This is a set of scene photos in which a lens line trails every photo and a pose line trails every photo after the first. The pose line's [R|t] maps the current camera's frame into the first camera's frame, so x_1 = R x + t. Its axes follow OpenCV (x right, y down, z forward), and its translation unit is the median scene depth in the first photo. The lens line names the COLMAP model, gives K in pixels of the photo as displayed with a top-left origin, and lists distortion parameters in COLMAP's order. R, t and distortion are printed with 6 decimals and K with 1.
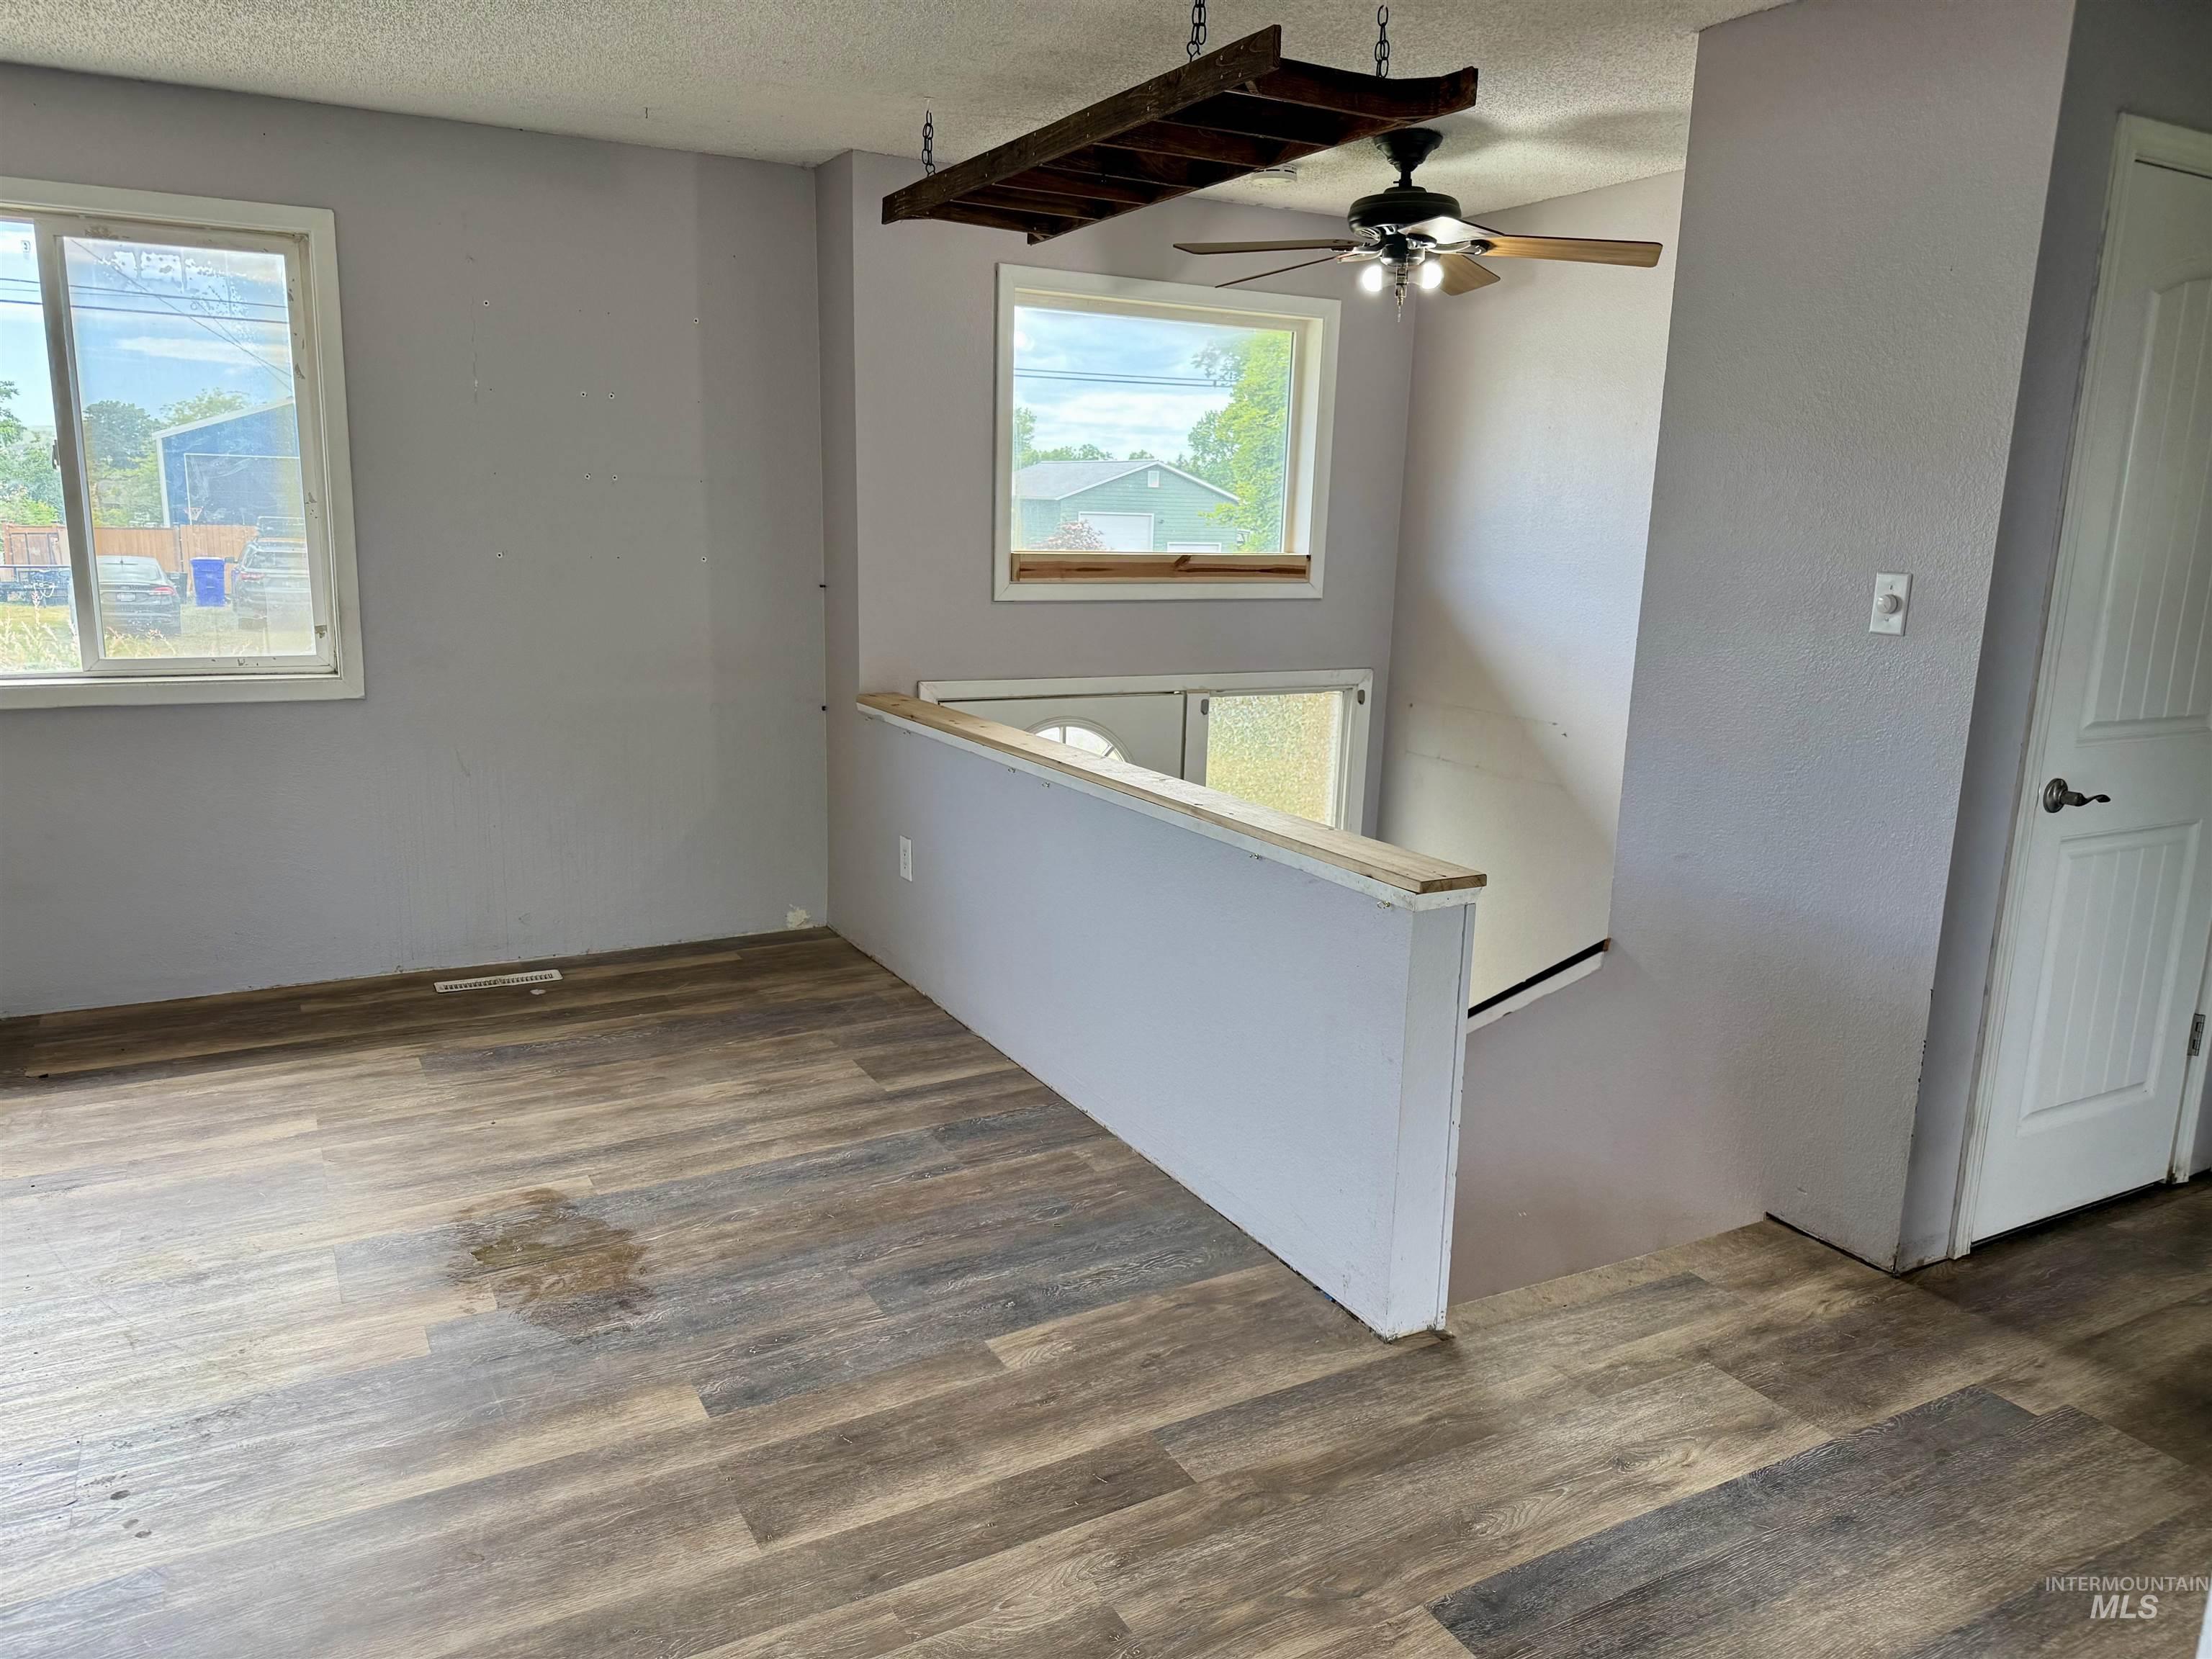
lens RADIAL K [[1519.0, 0, 1113.1], [0, 1519.0, 871.6], [0, 0, 1]] dist [0.024683, -0.020677]
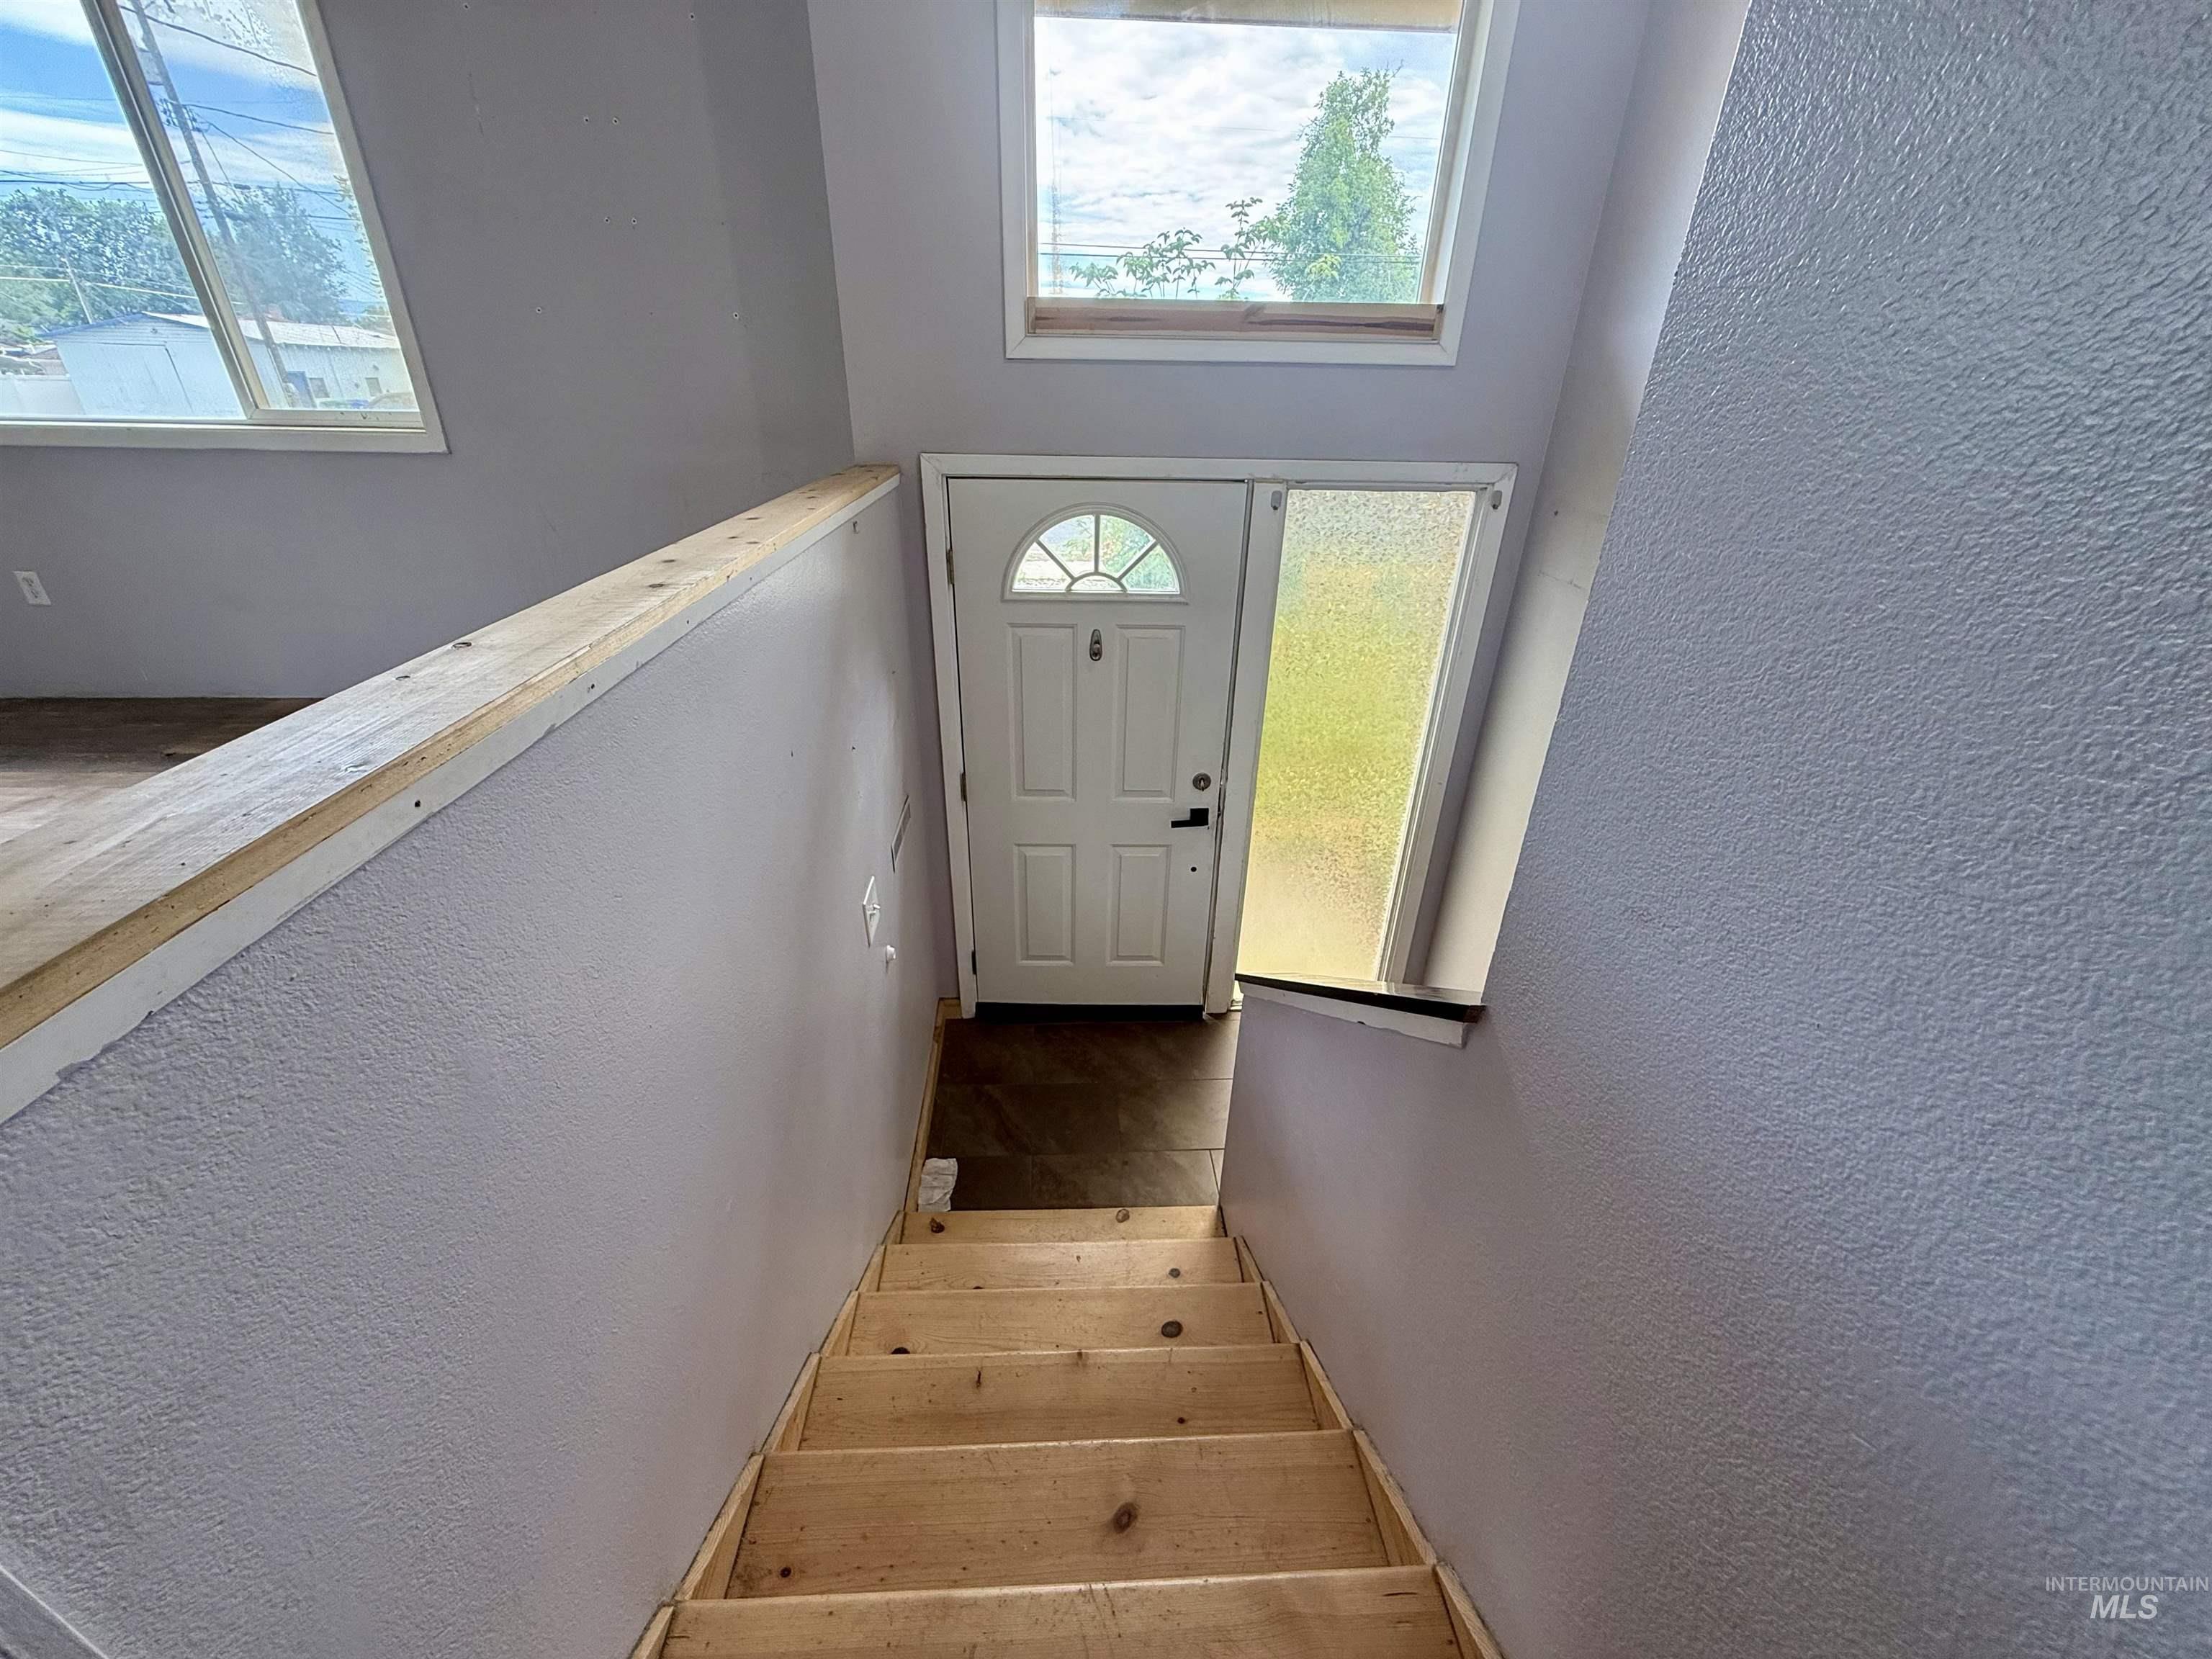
lens RADIAL K [[883.0, 0, 1105.2], [0, 883.0, 836.9], [0, 0, 1]] dist [0.000490, -0.000263]
pose [[0.897223, 0.197407, -0.394996, 0.294584], [-0.095747, 0.960199, 0.262392, -0.065714], [0.431073, -0.197605, 0.880414, 0.662211]]
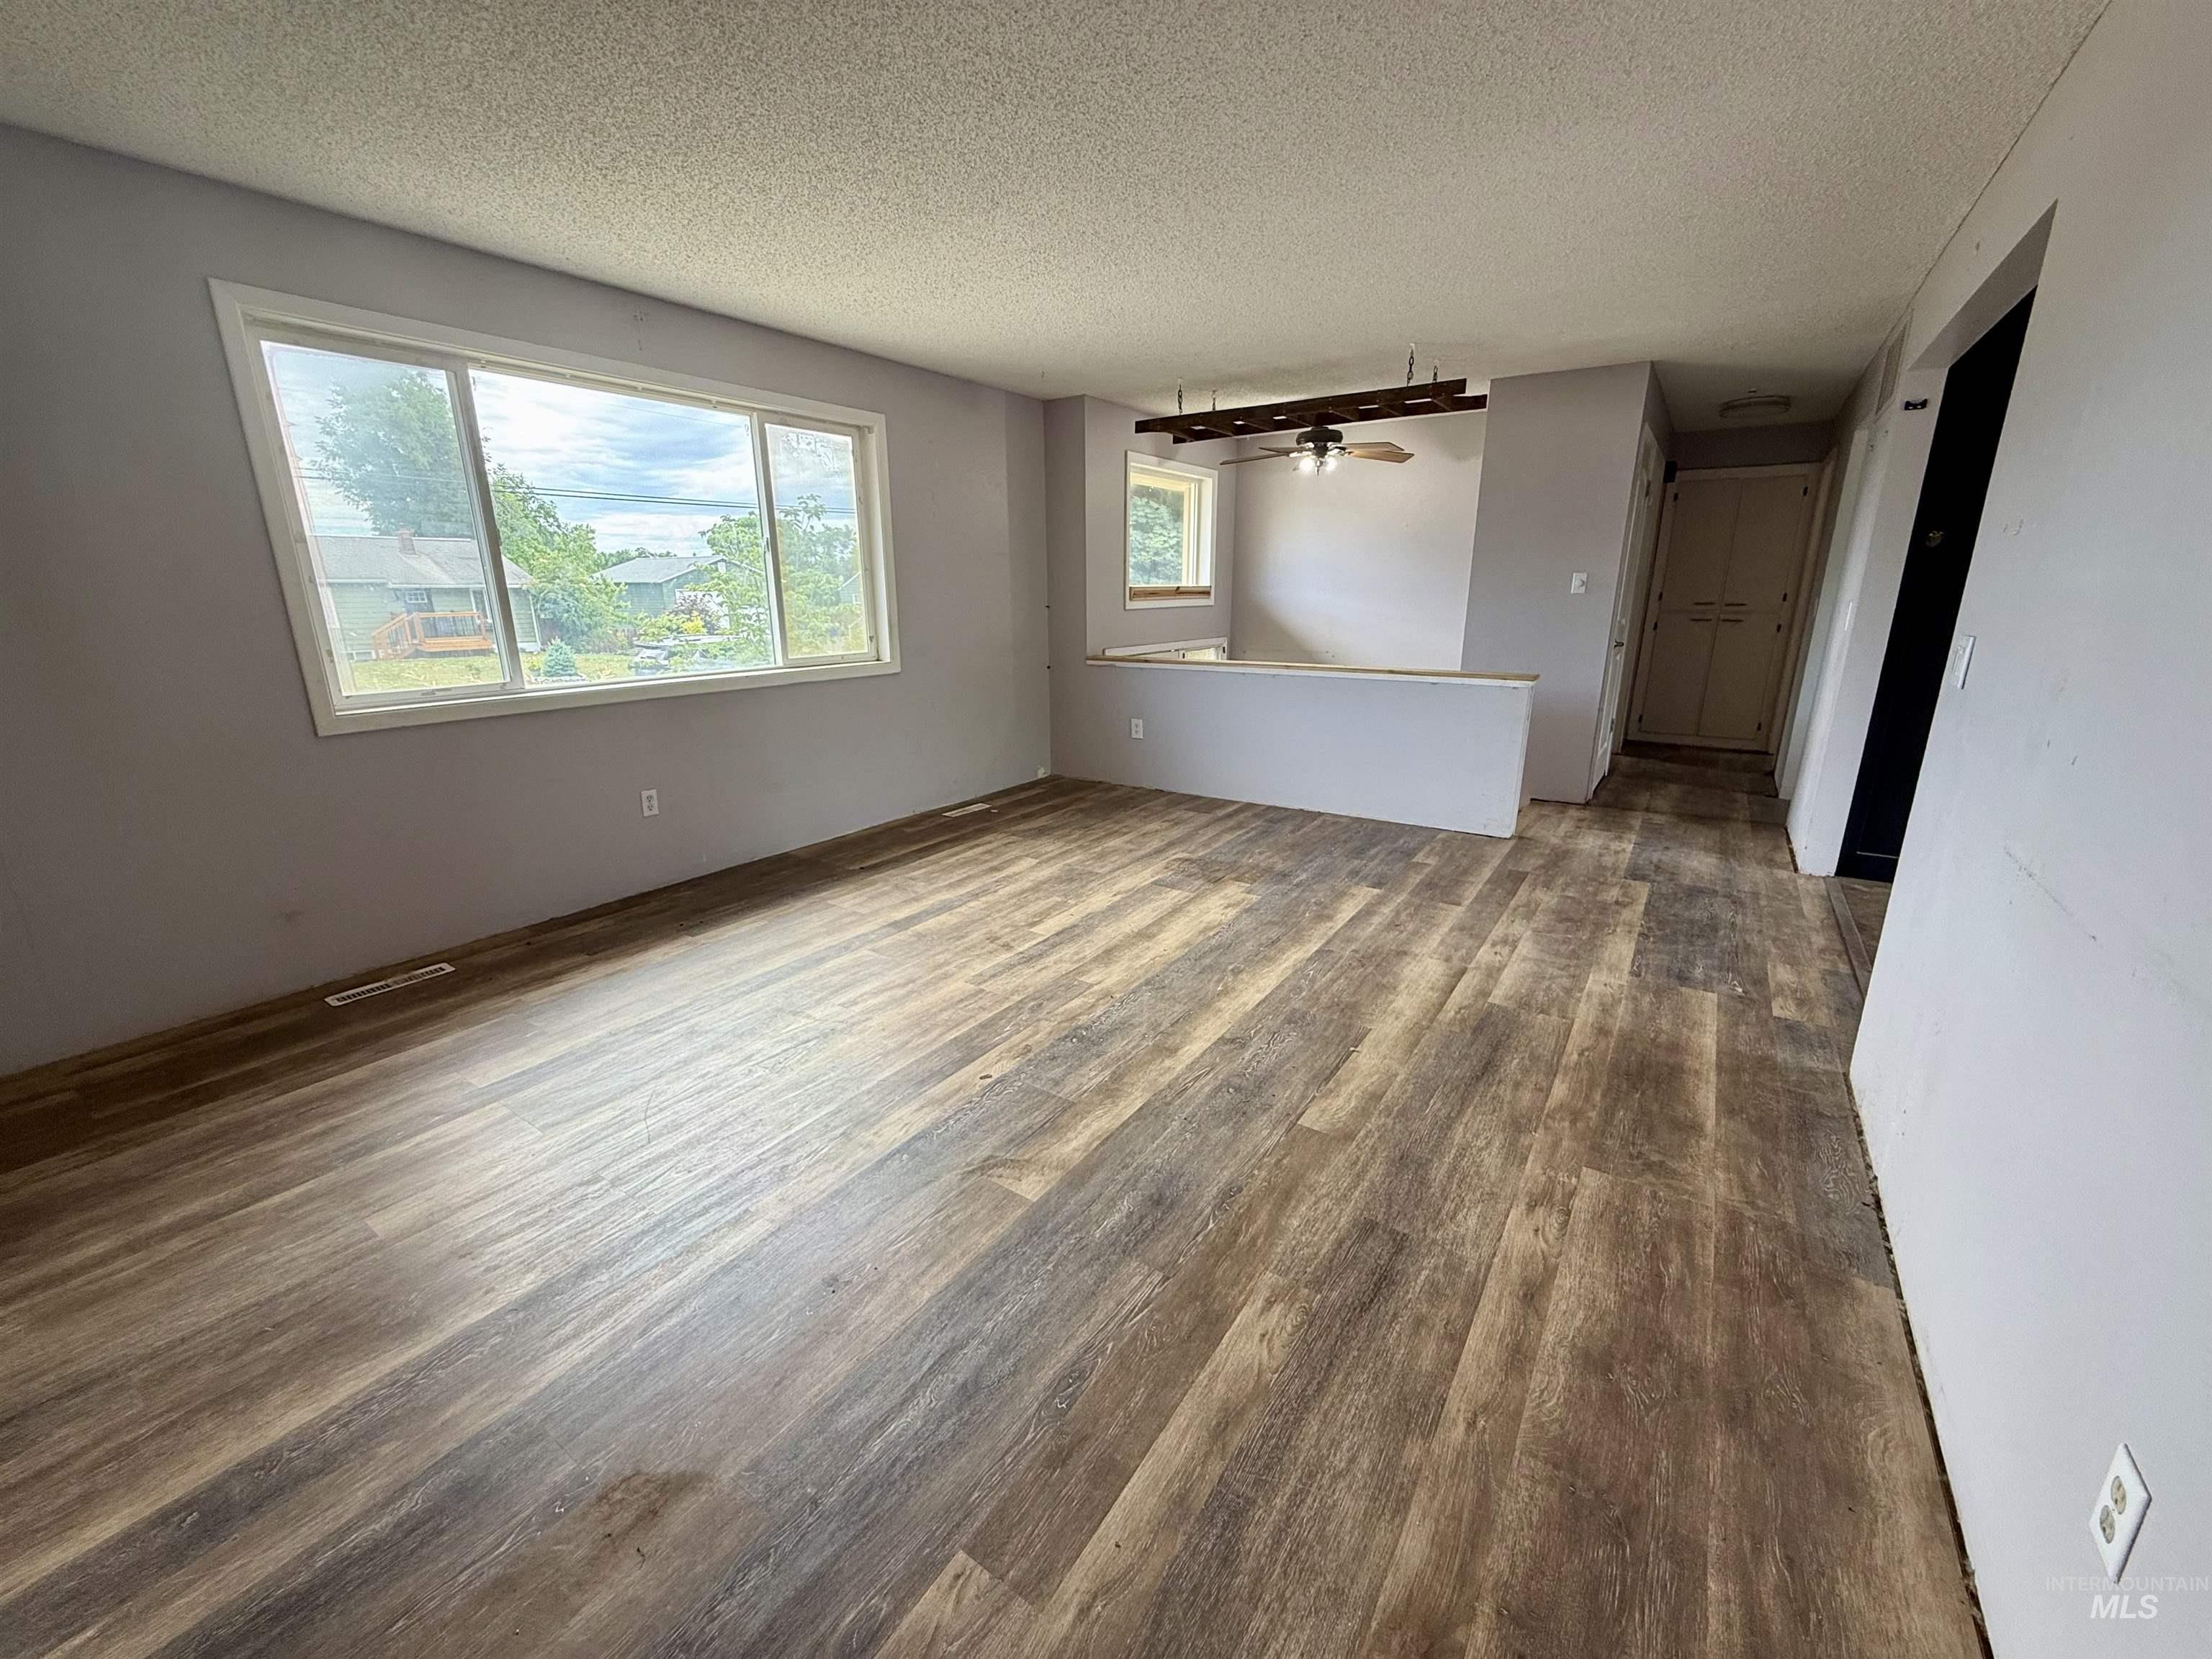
lens RADIAL K [[883.0, 0, 1093.9], [0, 883.0, 835.3], [0, 0, 1]] dist [0.000490, -0.000263]
pose [[0.891815, -0.151620, 0.426236, -0.890346], [0.132875, 0.988398, 0.073577, 0.048438], [-0.432446, -0.008981, 0.901615, -0.133464]]
